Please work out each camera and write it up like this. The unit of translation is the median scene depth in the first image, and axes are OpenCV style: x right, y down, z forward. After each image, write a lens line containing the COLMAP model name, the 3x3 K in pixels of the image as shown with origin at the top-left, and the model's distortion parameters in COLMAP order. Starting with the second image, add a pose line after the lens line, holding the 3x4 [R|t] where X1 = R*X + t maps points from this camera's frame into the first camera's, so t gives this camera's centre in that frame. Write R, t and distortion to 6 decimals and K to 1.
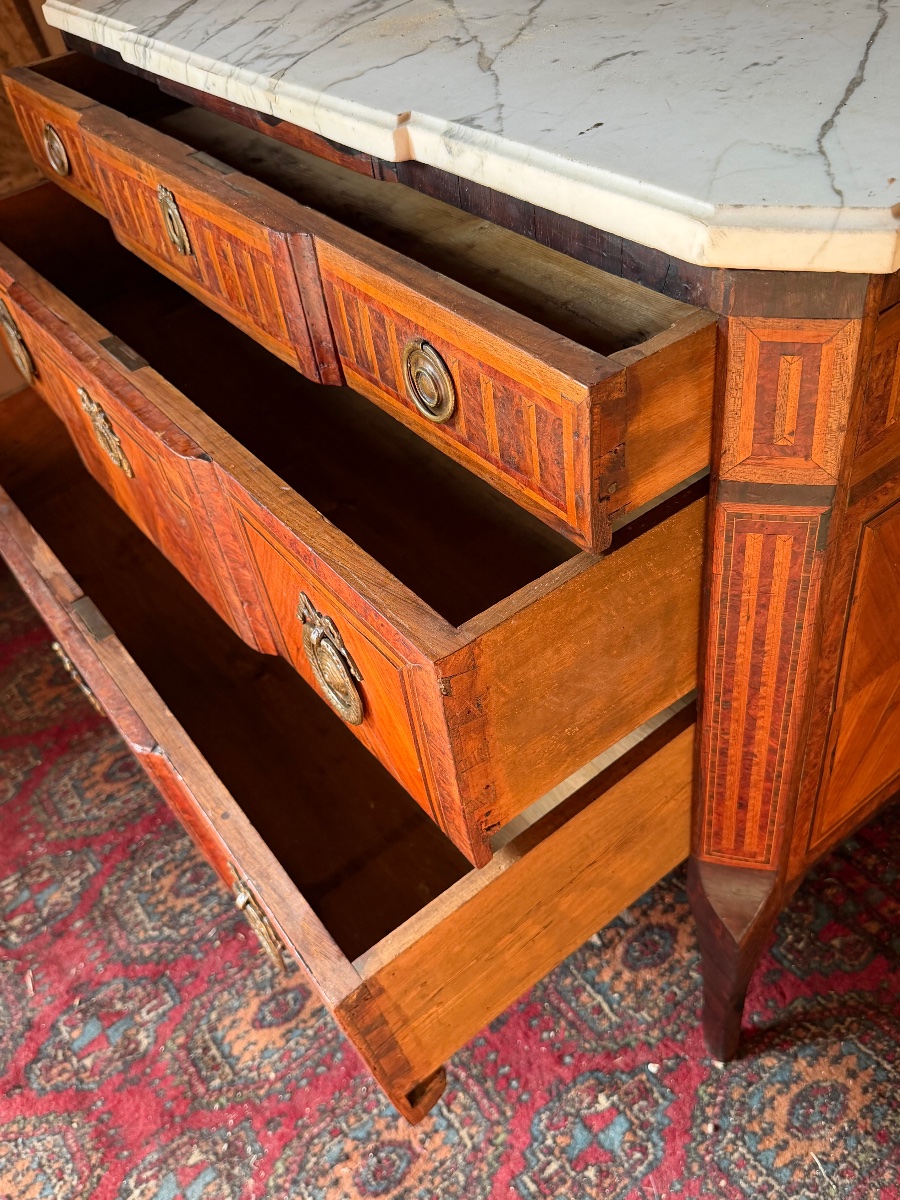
lens RADIAL K [[1033.7, 0, 441.6], [0, 1033.7, 597.9], [0, 0, 1]] dist [-0.014228, -0.032727]
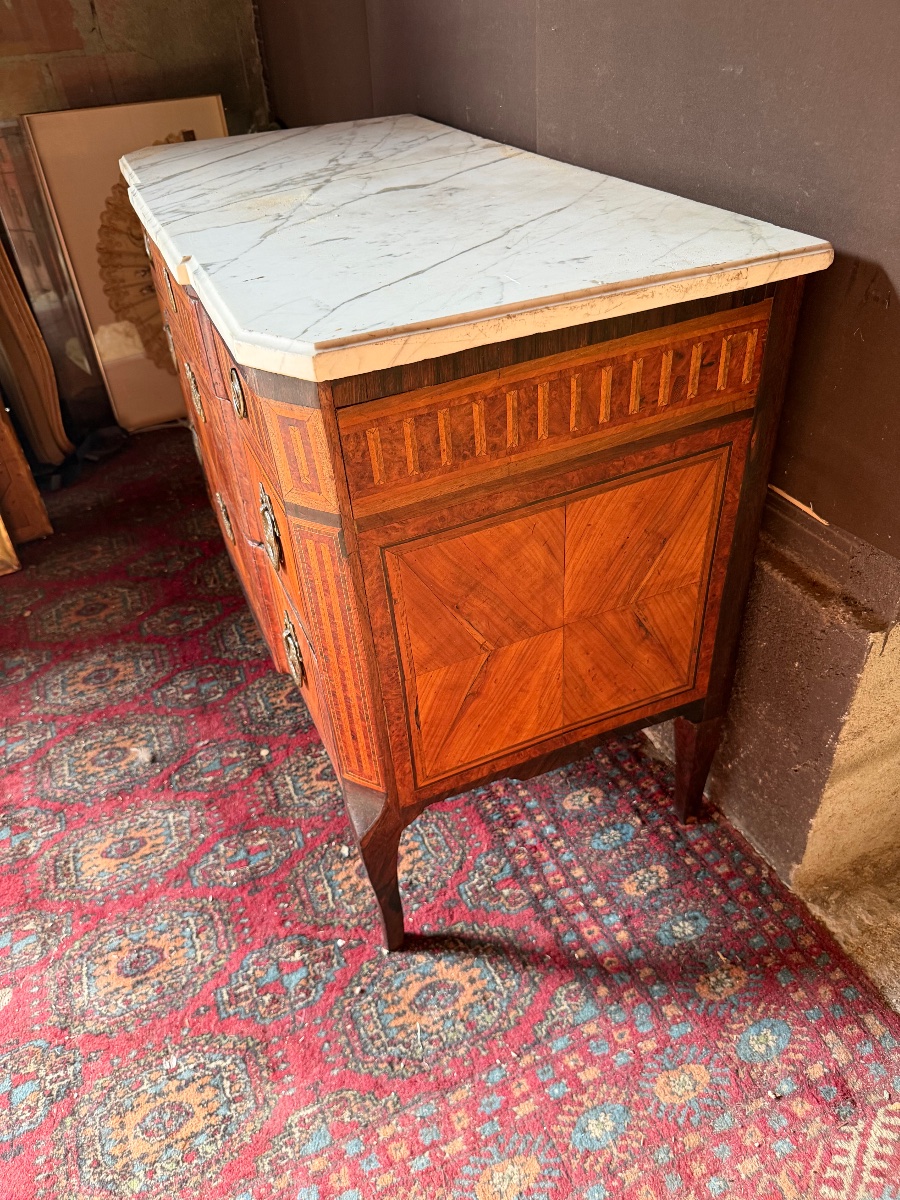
lens RADIAL K [[864.7, 0, 457.9], [0, 864.7, 596.7], [0, 0, 1]] dist [-0.015134, -0.030376]
pose [[0.972747, 0.187813, -0.135974, 0.437698], [-0.196318, 0.979161, -0.051982, 0.029597], [0.123377, 0.077260, 0.989348, -0.170497]]
